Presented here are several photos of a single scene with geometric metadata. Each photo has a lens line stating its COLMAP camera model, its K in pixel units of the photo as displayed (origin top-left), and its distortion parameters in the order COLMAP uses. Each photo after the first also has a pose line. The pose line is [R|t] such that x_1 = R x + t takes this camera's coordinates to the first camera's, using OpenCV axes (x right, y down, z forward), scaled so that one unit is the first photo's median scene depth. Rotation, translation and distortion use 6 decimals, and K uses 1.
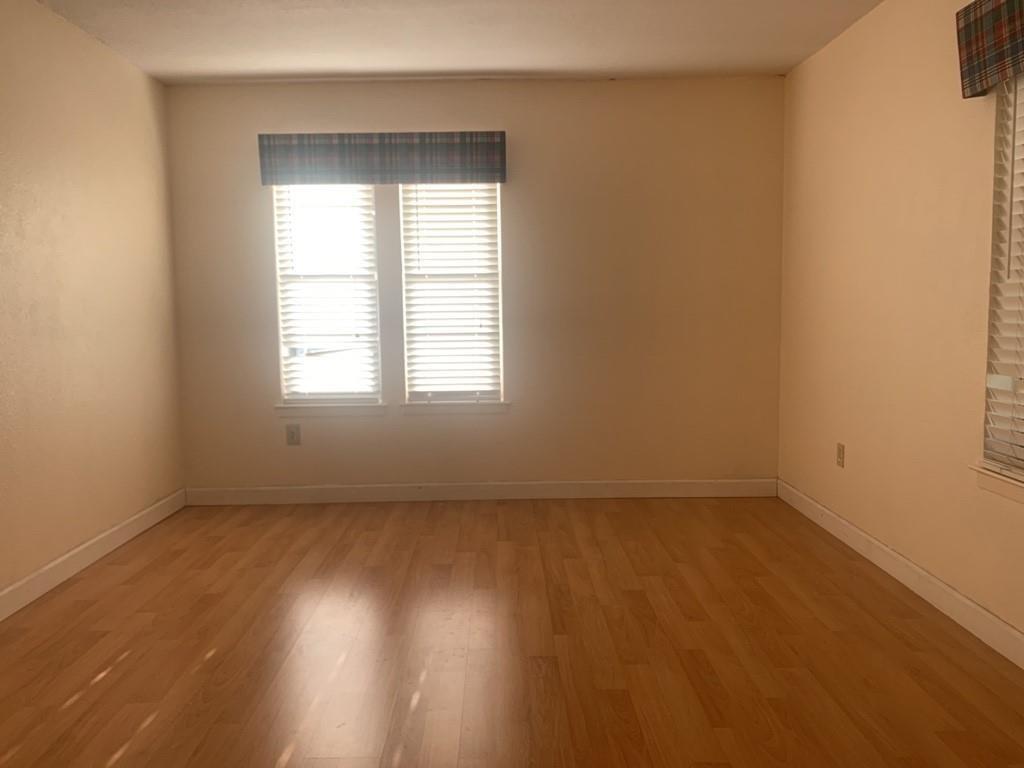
lens RADIAL K [[787.7, 0, 512.0], [0, 787.7, 384.0], [0, 0, 1]] dist [0.057520, -0.089280]
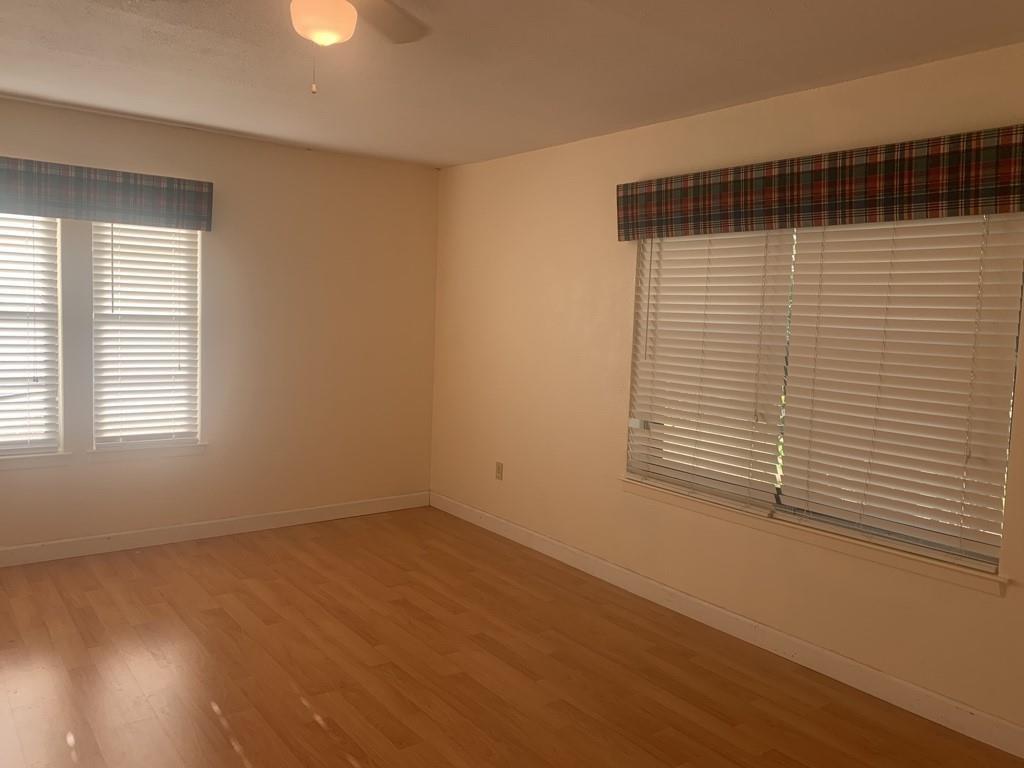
lens RADIAL K [[787.7, 0, 512.0], [0, 787.7, 384.0], [0, 0, 1]] dist [0.057520, -0.089280]
pose [[0.799314, -0.014060, 0.600749, -0.322754], [0.012599, 0.999899, 0.006638, -0.058287], [-0.600782, 0.002263, 0.799410, -0.063358]]
